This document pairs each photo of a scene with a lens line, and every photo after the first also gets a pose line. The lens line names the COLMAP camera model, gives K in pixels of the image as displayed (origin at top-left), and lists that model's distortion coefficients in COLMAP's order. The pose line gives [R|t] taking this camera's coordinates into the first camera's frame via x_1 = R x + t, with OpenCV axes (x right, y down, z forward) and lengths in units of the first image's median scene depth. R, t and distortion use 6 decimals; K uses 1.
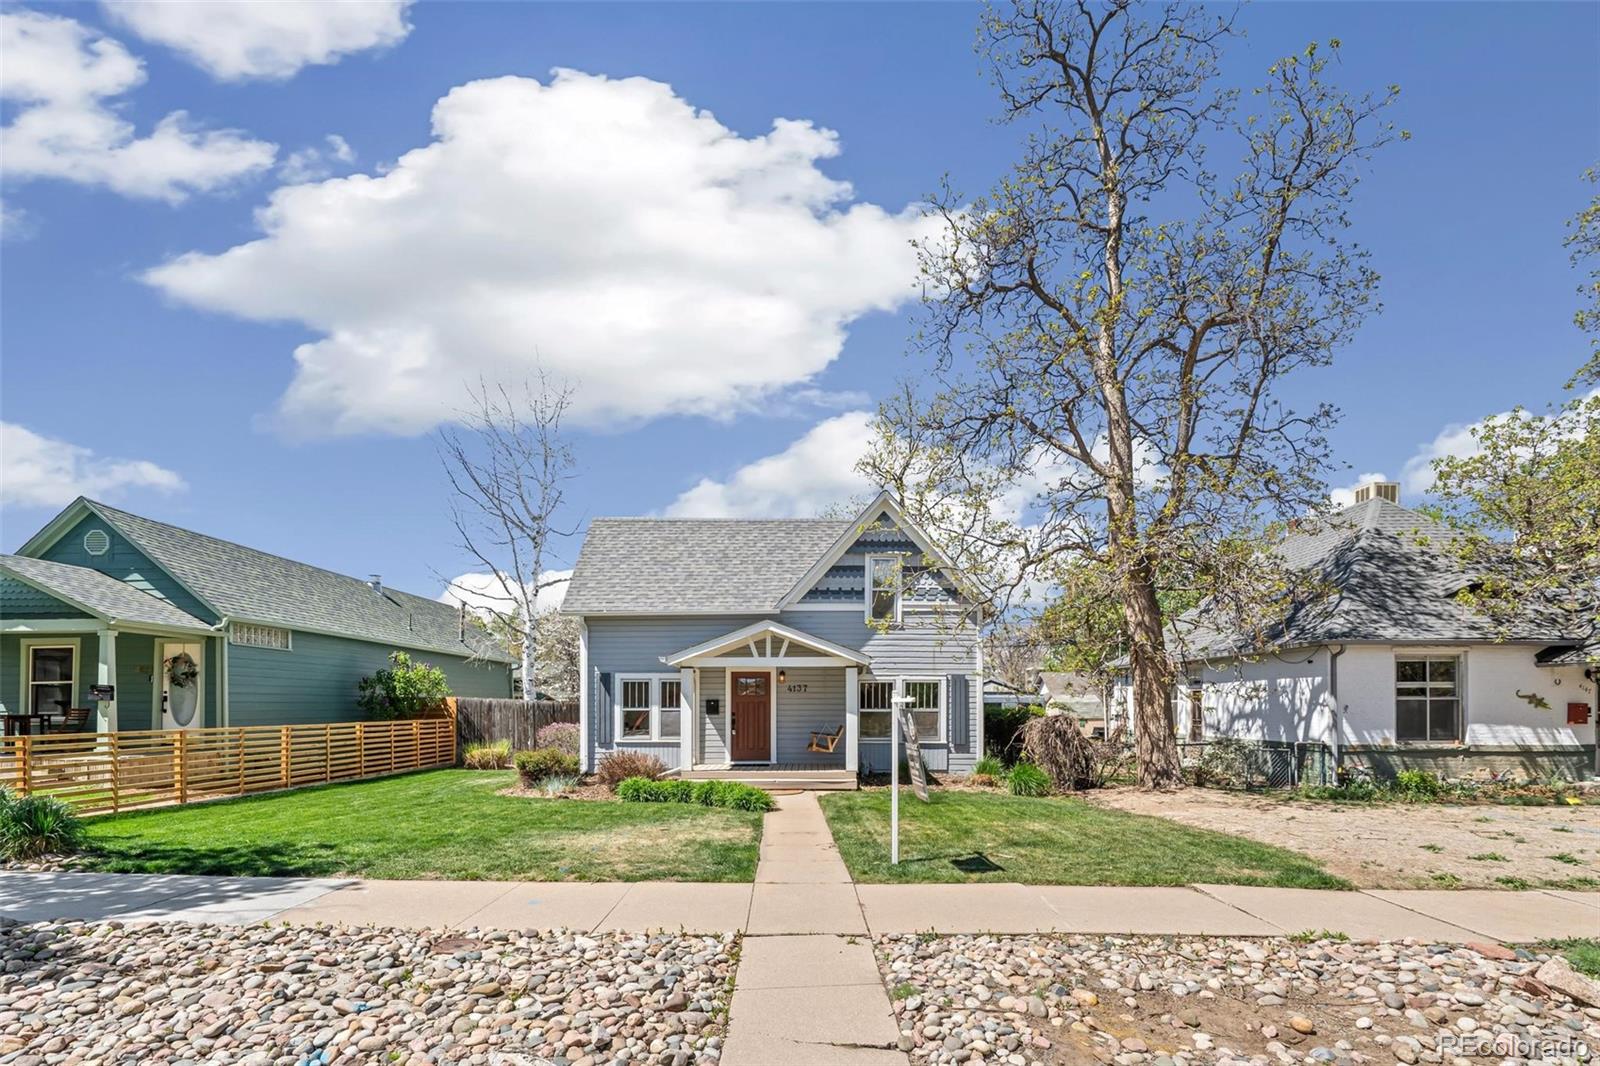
lens RADIAL K [[796.0, 0, 813.7], [0, 796.0, 695.7], [0, 0, 1]] dist [0.000118, 0.000435]
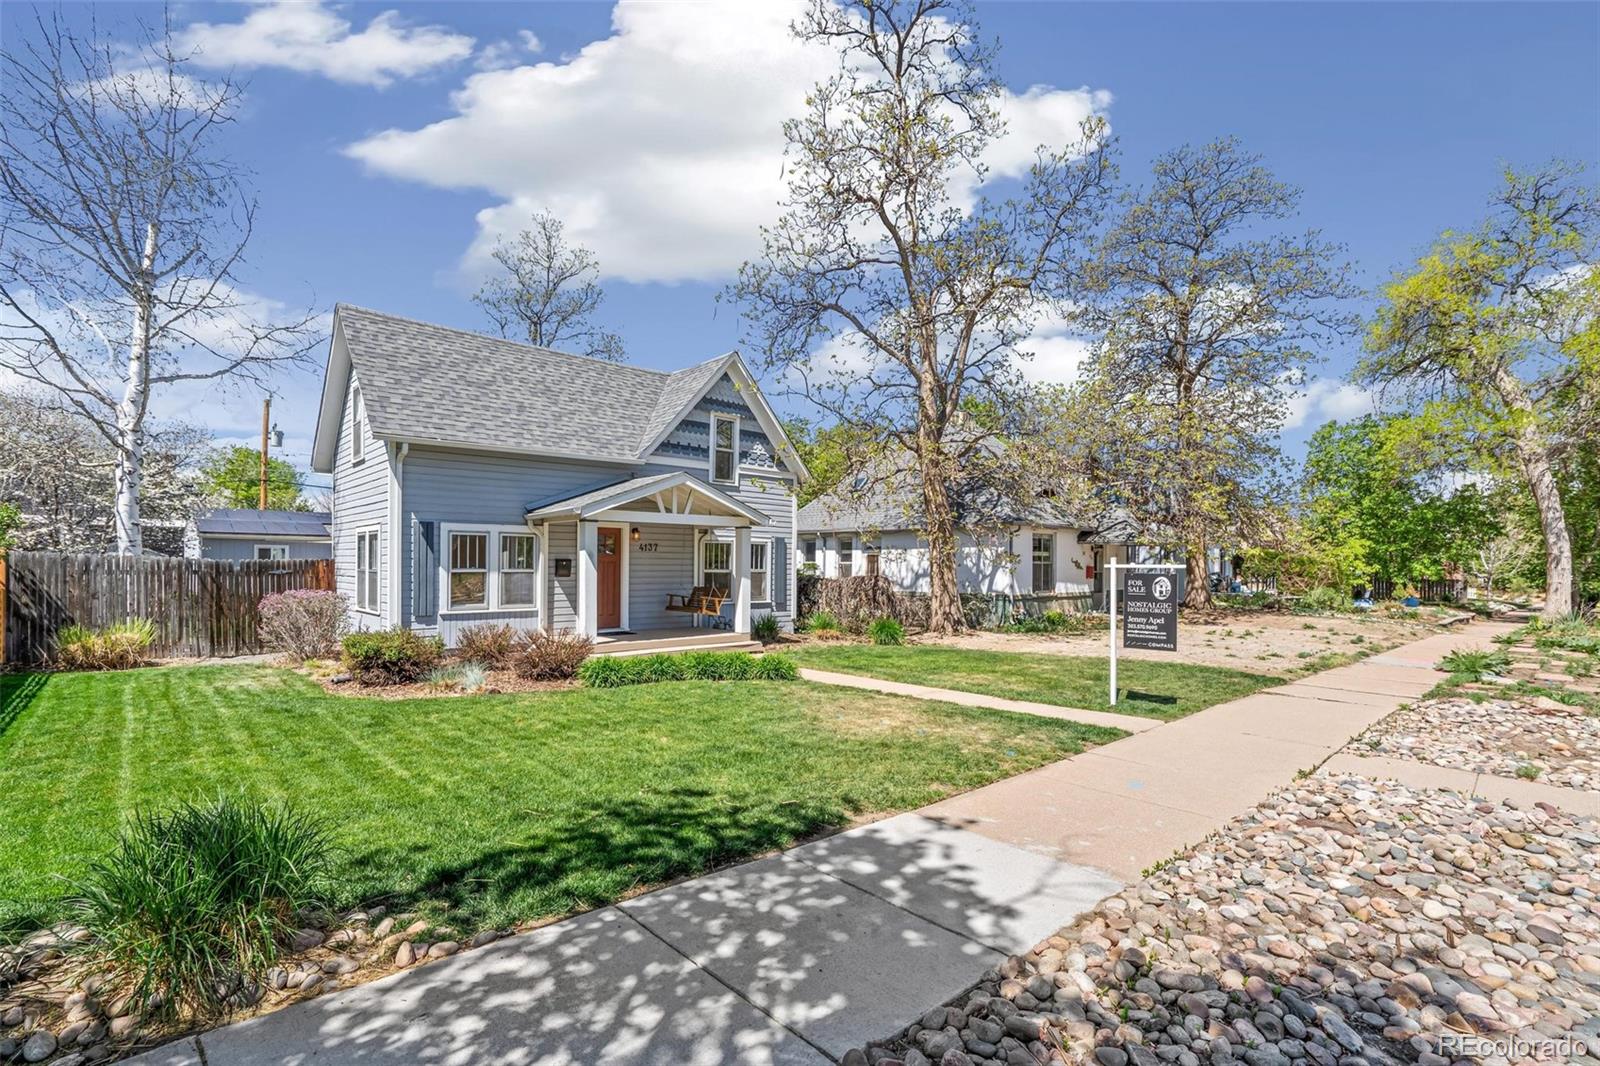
lens RADIAL K [[747.3, 0, 808.3], [0, 747.3, 561.2], [0, 0, 1]] dist [-0.005335, 0.003066]
pose [[0.733736, 0.006882, 0.679400, -0.475650], [-0.015457, 0.999859, 0.006565, -0.002158], [-0.679259, -0.015319, 0.733739, 0.239633]]
